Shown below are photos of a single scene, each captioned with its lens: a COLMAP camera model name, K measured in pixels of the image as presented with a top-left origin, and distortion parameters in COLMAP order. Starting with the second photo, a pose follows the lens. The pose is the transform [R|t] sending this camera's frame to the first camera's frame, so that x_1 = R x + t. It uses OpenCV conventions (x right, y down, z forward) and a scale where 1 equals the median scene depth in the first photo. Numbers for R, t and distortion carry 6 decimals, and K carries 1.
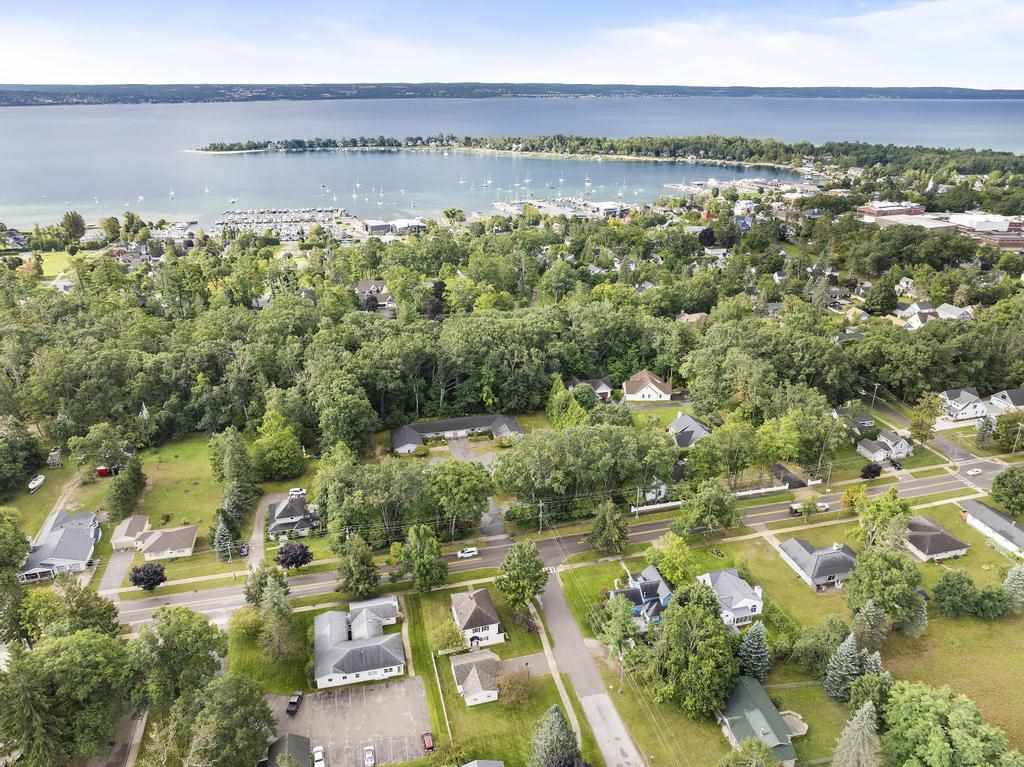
lens RADIAL K [[718.7, 0, 511.4], [0, 718.7, 384.2], [0, 0, 1]] dist [-0.038949, 0.001839]
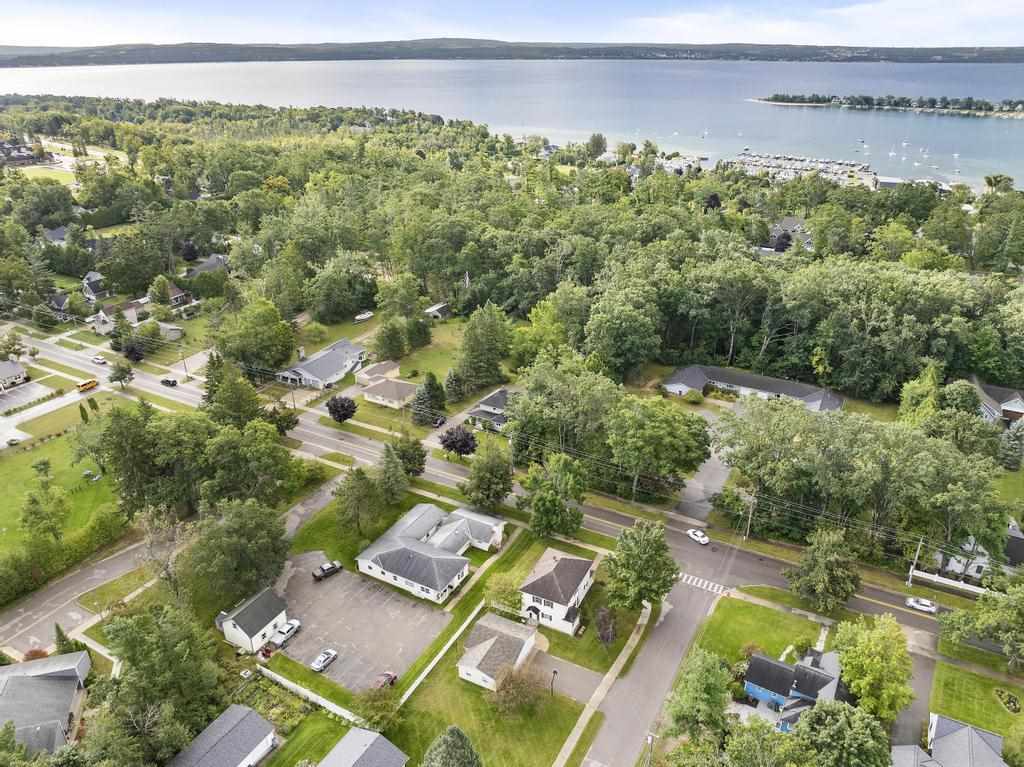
lens RADIAL K [[736.1, 0, 512.1], [0, 736.1, 349.6], [0, 0, 1]] dist [-0.056874, 0.042025]
pose [[0.736558, 0.262701, -0.623274, 0.207703], [-0.265018, 0.959902, 0.091399, 0.020969], [0.622292, 0.097858, 0.776644, 0.230816]]
